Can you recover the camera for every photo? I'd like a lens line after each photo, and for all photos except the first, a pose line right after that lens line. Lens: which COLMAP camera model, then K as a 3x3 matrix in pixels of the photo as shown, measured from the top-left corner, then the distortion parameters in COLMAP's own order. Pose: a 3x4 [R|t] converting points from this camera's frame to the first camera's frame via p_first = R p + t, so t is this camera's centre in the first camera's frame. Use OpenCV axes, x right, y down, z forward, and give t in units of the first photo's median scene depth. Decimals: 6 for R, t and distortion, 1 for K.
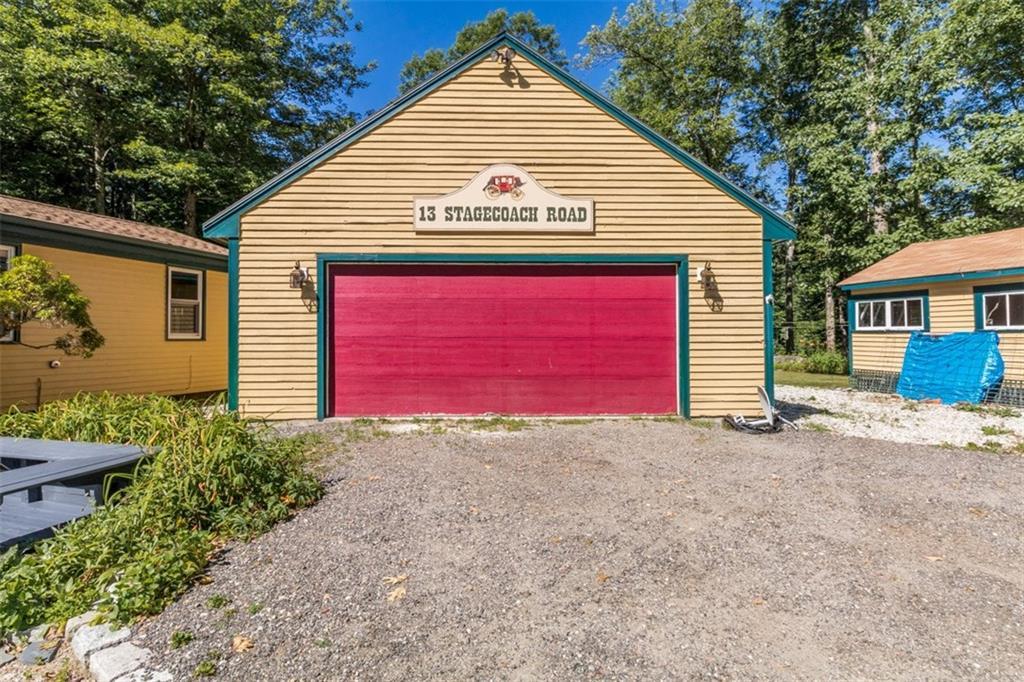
lens RADIAL K [[556.7, 0, 510.4], [0, 556.7, 334.6], [0, 0, 1]] dist [0.002316, 0.000022]
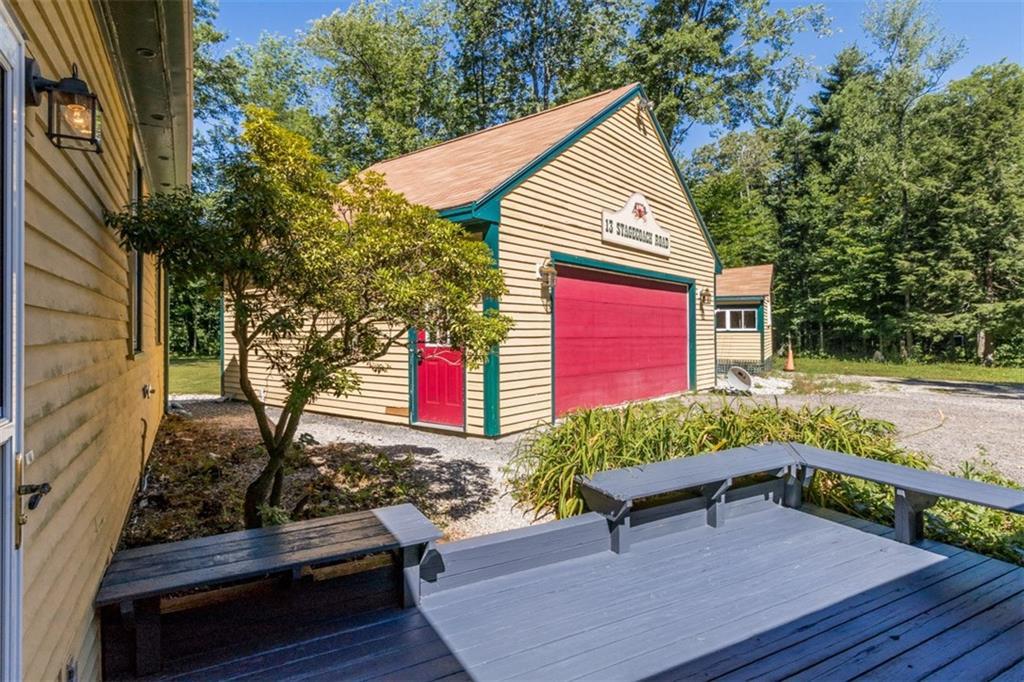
lens RADIAL K [[556.7, 0, 508.6], [0, 556.7, 339.9], [0, 0, 1]] dist [0.002316, 0.000022]
pose [[0.646562, -0.013229, 0.762746, -1.122849], [0.005140, 0.999902, 0.012985, -0.006124], [-0.762844, -0.004475, 0.646567, 0.434105]]
